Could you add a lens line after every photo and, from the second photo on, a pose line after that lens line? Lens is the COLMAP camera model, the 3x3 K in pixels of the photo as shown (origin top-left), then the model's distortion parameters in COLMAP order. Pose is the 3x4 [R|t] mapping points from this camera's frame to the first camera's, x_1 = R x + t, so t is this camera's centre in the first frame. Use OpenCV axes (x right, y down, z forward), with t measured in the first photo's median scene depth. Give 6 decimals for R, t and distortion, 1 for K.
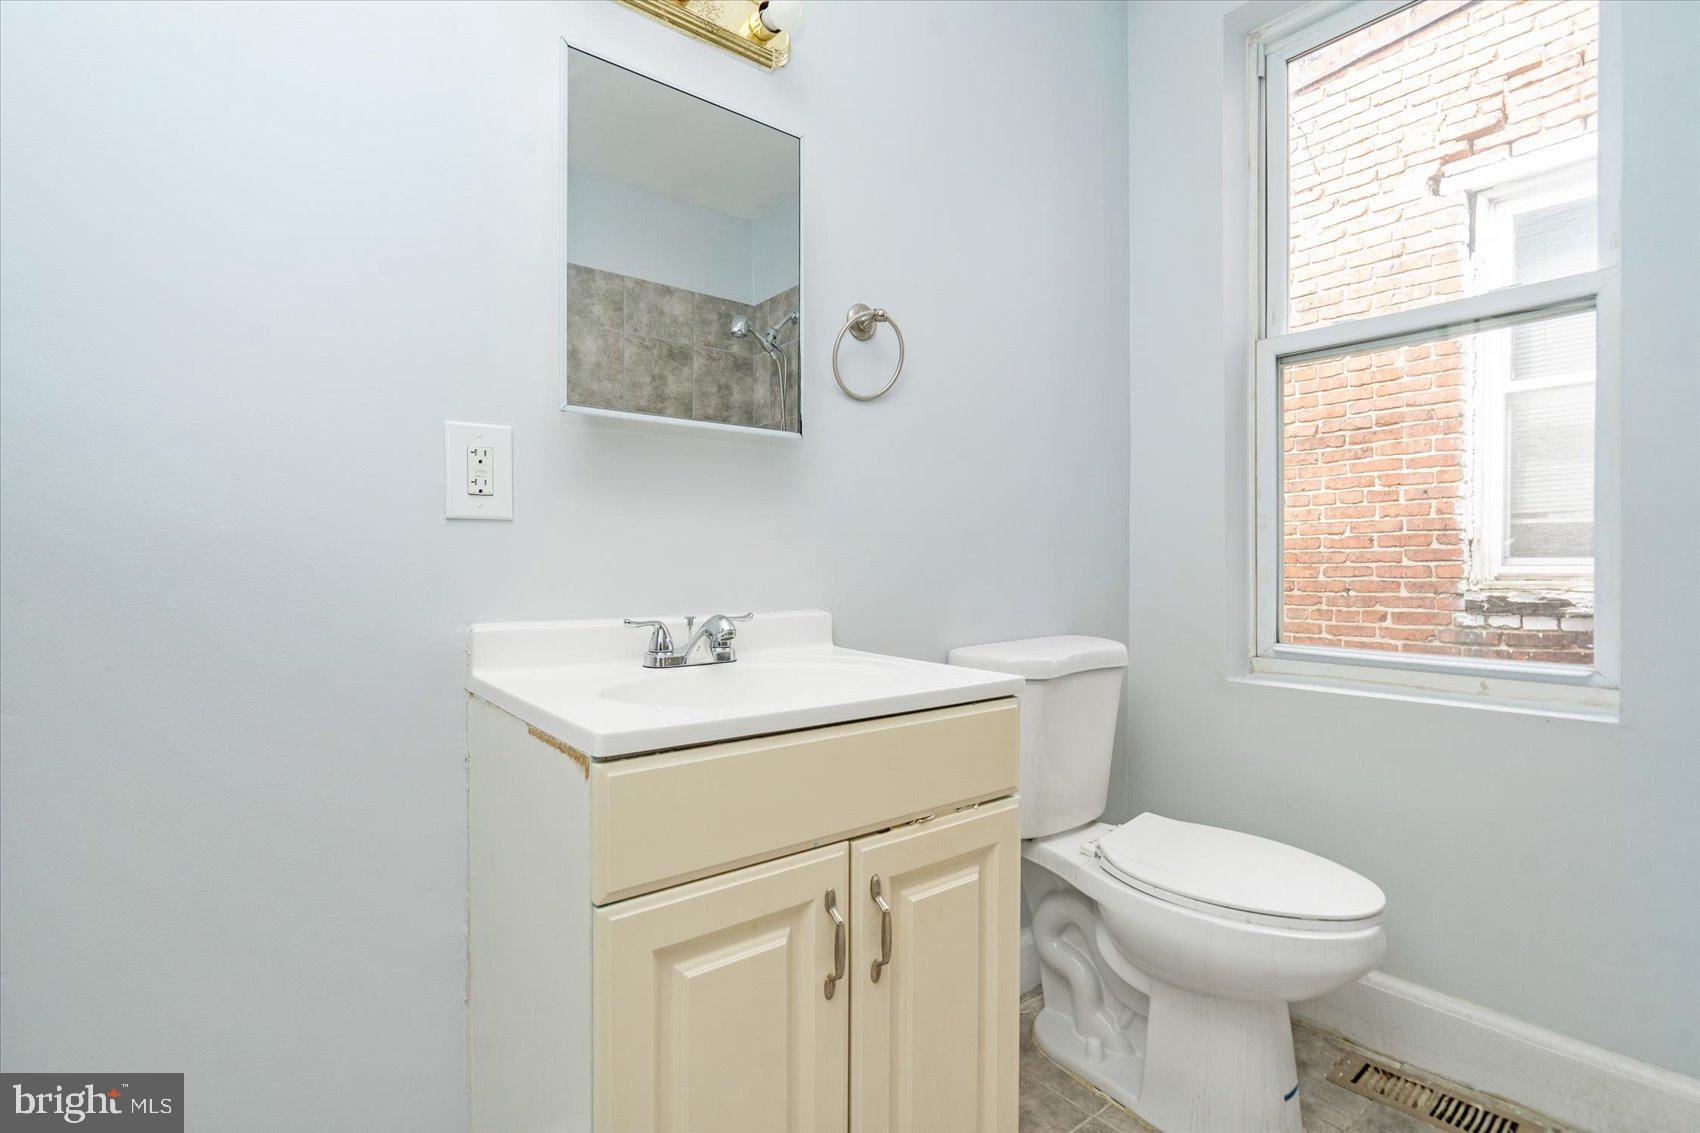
lens RADIAL K [[826.4, 0, 878.1], [0, 826.4, 576.7], [0, 0, 1]] dist [0.005175, 0.000568]
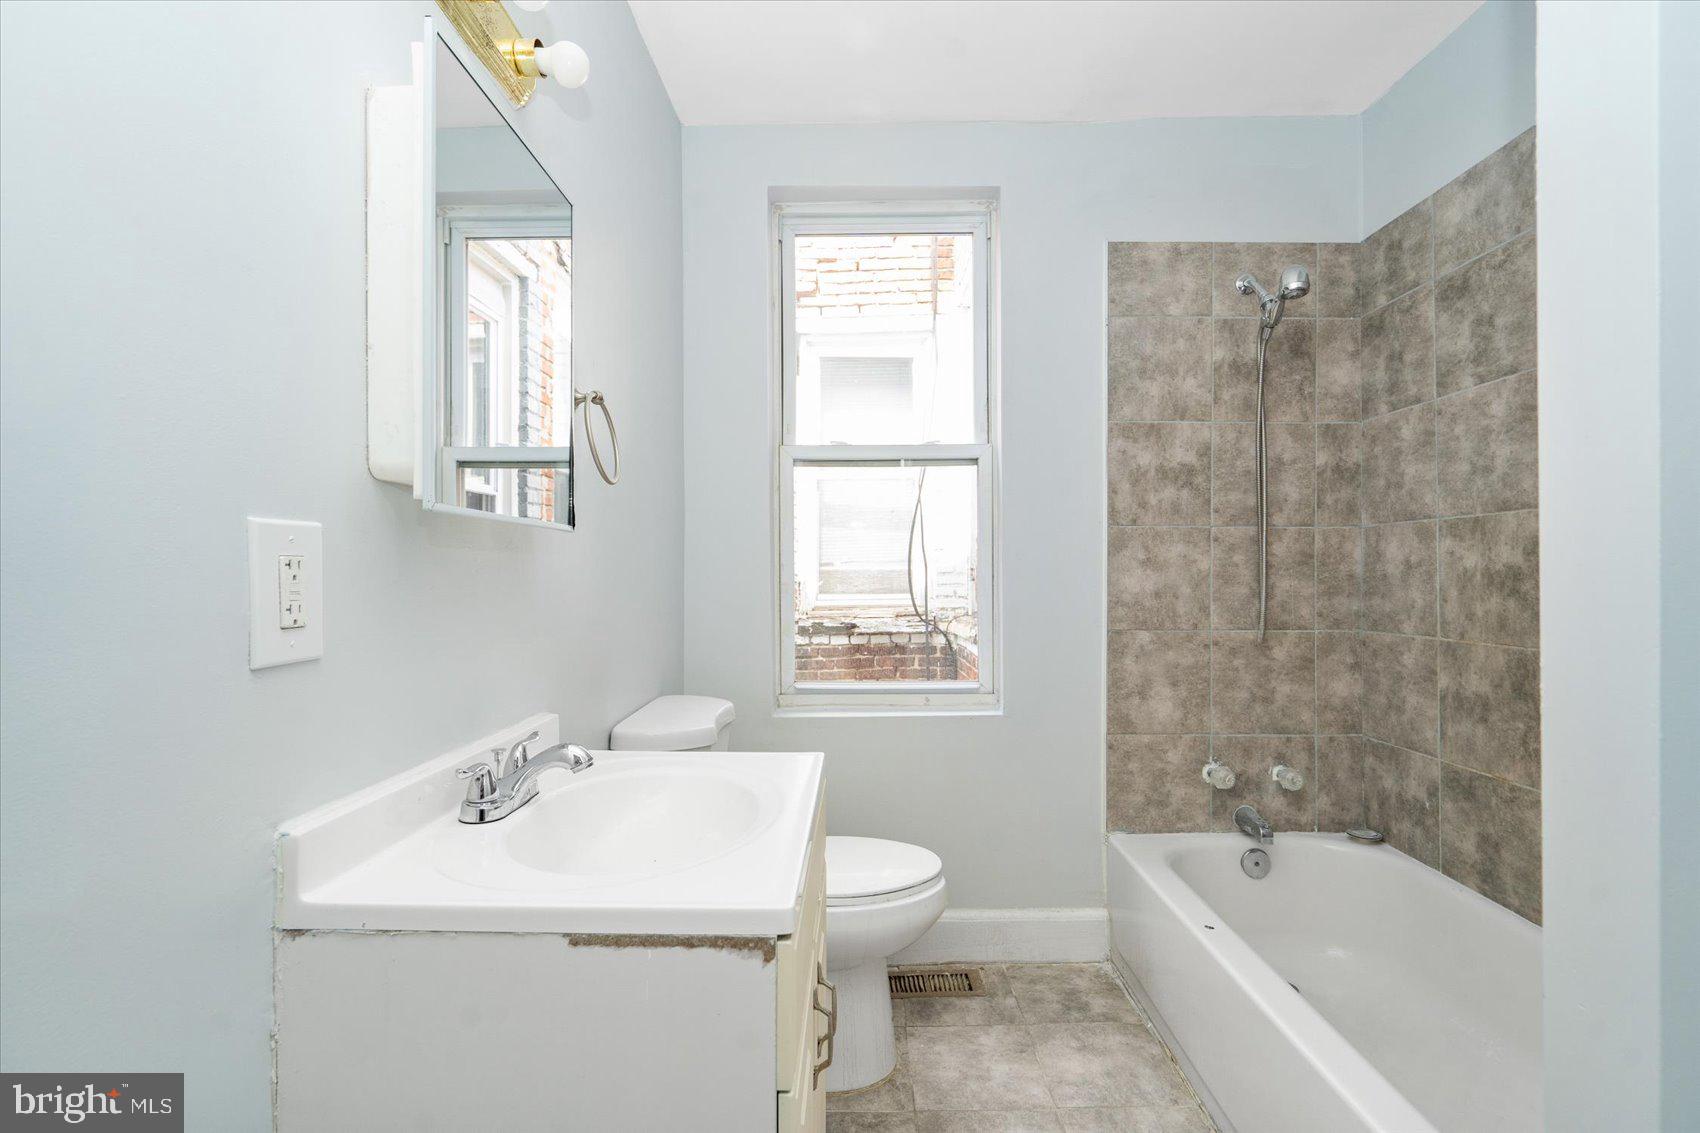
lens RADIAL K [[789.4, 0, 849.2], [0, 789.4, 575.3], [0, 0, 1]] dist [-0.000302, 0.000949]
pose [[0.639870, -0.006023, 0.768460, -0.410075], [0.015980, 0.999857, -0.005470, -0.078255], [-0.768317, 0.015780, 0.639875, 0.147561]]
